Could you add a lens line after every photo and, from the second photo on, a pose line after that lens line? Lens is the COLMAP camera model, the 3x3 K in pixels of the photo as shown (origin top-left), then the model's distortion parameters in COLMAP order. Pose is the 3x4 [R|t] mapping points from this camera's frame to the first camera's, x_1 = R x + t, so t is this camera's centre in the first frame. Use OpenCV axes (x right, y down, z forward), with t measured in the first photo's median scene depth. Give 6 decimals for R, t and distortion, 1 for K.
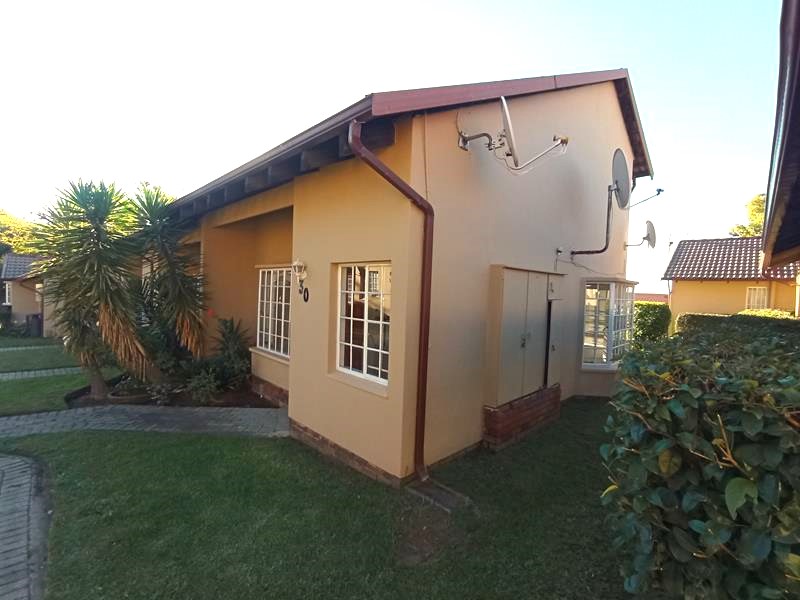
lens RADIAL K [[361.4, 0, 409.7], [0, 361.4, 309.2], [0, 0, 1]] dist [0.007356, -0.004476]
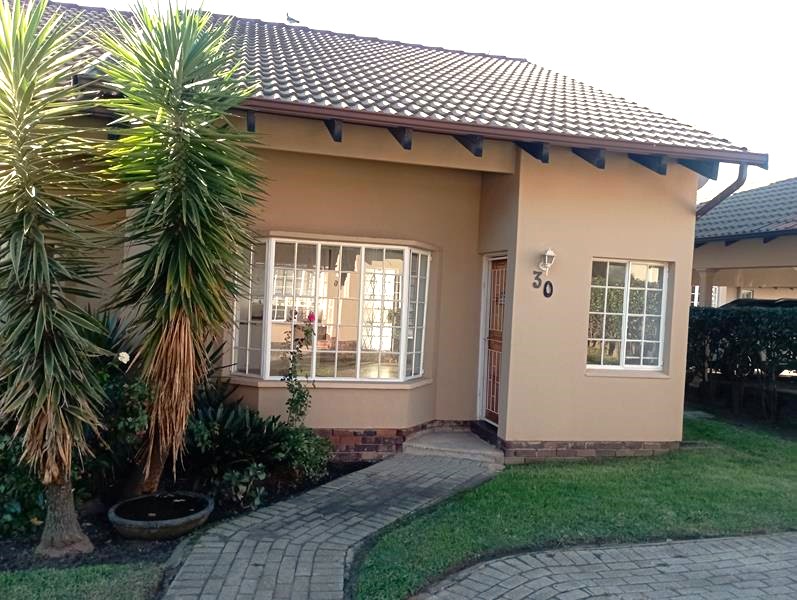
lens RADIAL K [[652.1, 0, 399.3], [0, 652.1, 301.5], [0, 0, 1]] dist [0.010451, 0.004365]
pose [[0.542859, -0.029985, 0.839289, -1.772915], [0.015194, 0.999549, 0.025883, -0.055404], [-0.839687, -0.001299, 0.543070, 0.446049]]
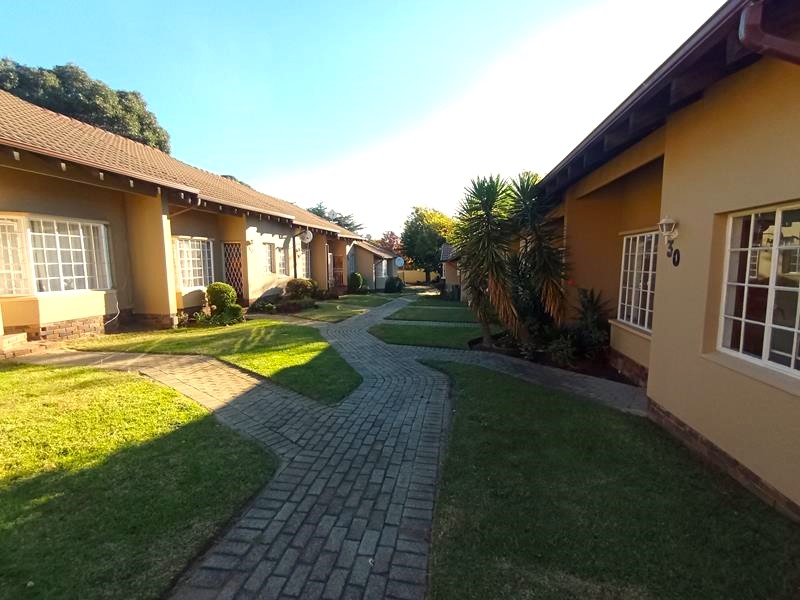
lens RADIAL K [[361.4, 0, 402.5], [0, 361.4, 301.7], [0, 0, 1]] dist [0.007356, -0.004476]
pose [[0.575844, 0.048674, -0.816110, 0.039012], [-0.017499, 0.998731, 0.047218, 0.034359], [0.817372, -0.012910, 0.575965, -0.007216]]
